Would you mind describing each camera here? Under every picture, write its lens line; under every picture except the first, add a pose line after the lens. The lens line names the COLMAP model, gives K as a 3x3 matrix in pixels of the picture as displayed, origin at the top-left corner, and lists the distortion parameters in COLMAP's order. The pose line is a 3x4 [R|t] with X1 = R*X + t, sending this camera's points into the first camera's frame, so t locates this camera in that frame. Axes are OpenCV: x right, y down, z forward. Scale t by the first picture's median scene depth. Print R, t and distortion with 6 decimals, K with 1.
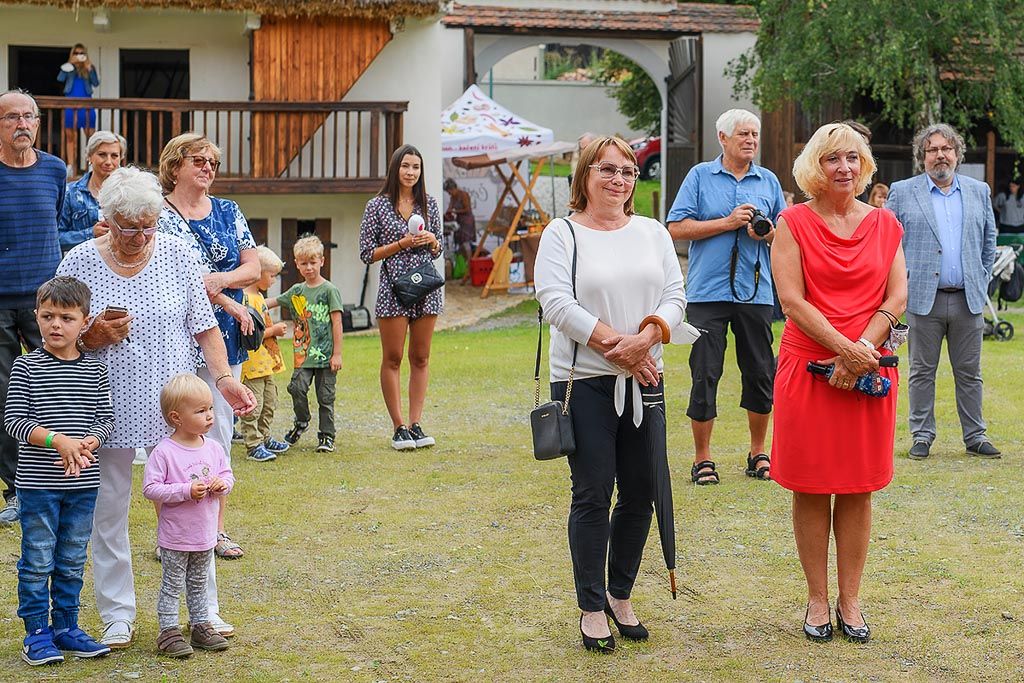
lens RADIAL K [[1644.2, 0, 514.2], [0, 1644.2, 335.9], [0, 0, 1]] dist [-0.000492, 0.000000]
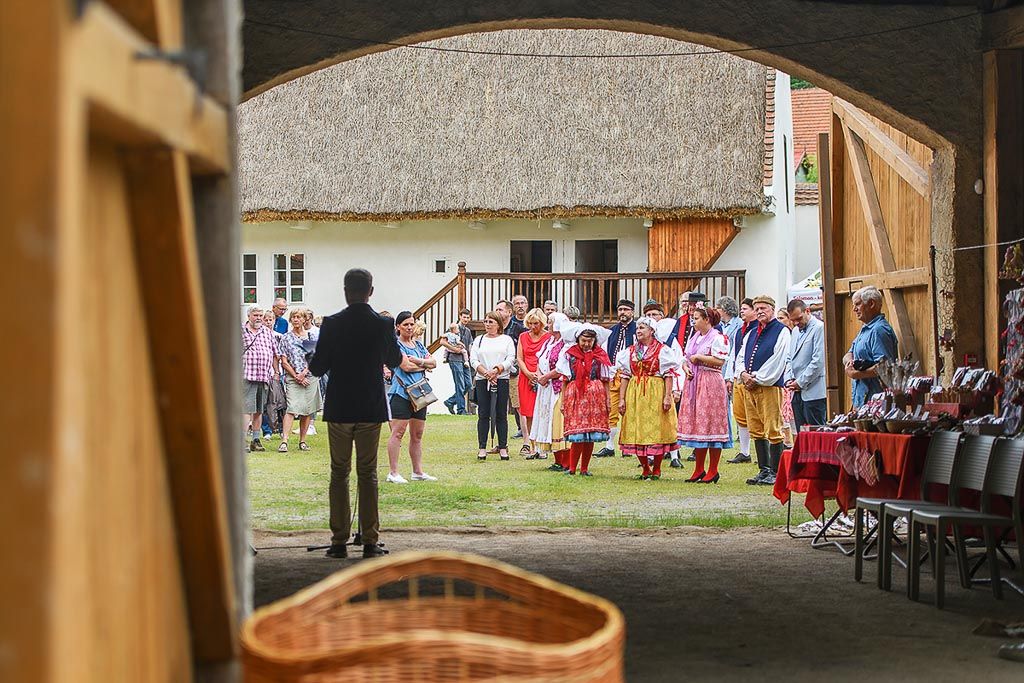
lens RADIAL K [[1930.4, 0, 506.8], [0, 1930.4, 348.1], [0, 0, 1]] dist [-0.045786, 0.000000]
pose [[0.902397, -0.005191, -0.430875, 0.512602], [-0.028524, 0.997015, -0.071749, 0.065589], [0.429961, 0.077036, 0.899555, -0.710746]]
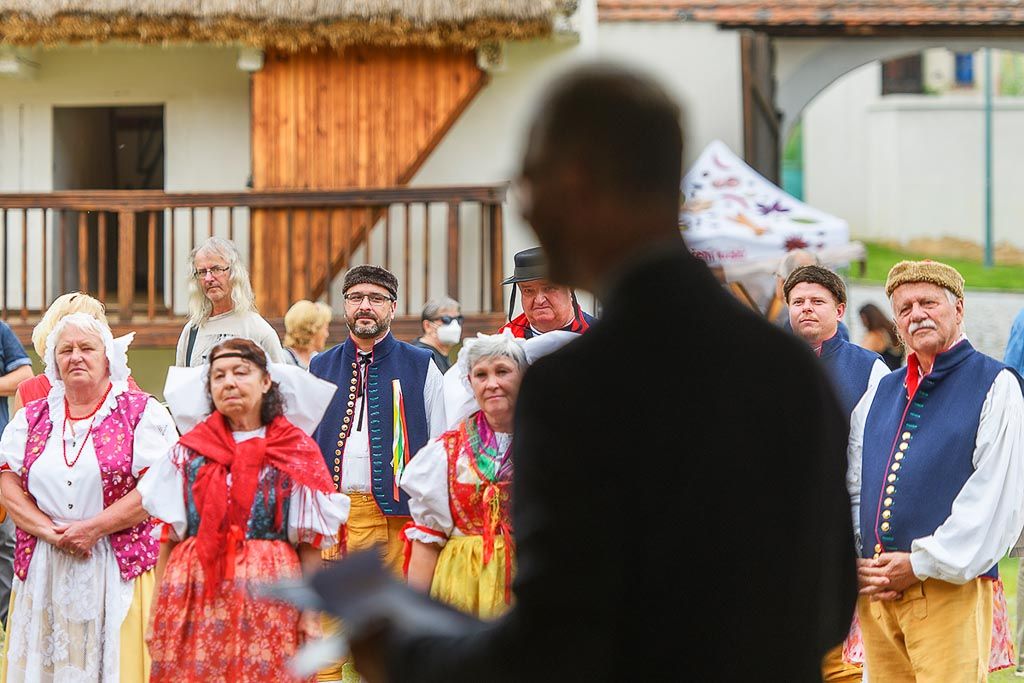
lens RADIAL K [[4288.7, 0, 508.8], [0, 4288.7, 344.3], [0, 0, 1]] dist [-0.139160, 0.000000]
pose [[0.961442, -0.011123, -0.274781, 0.352256], [-0.011292, 0.996742, -0.079859, 0.034313], [0.274774, 0.079883, 0.958185, -0.445973]]
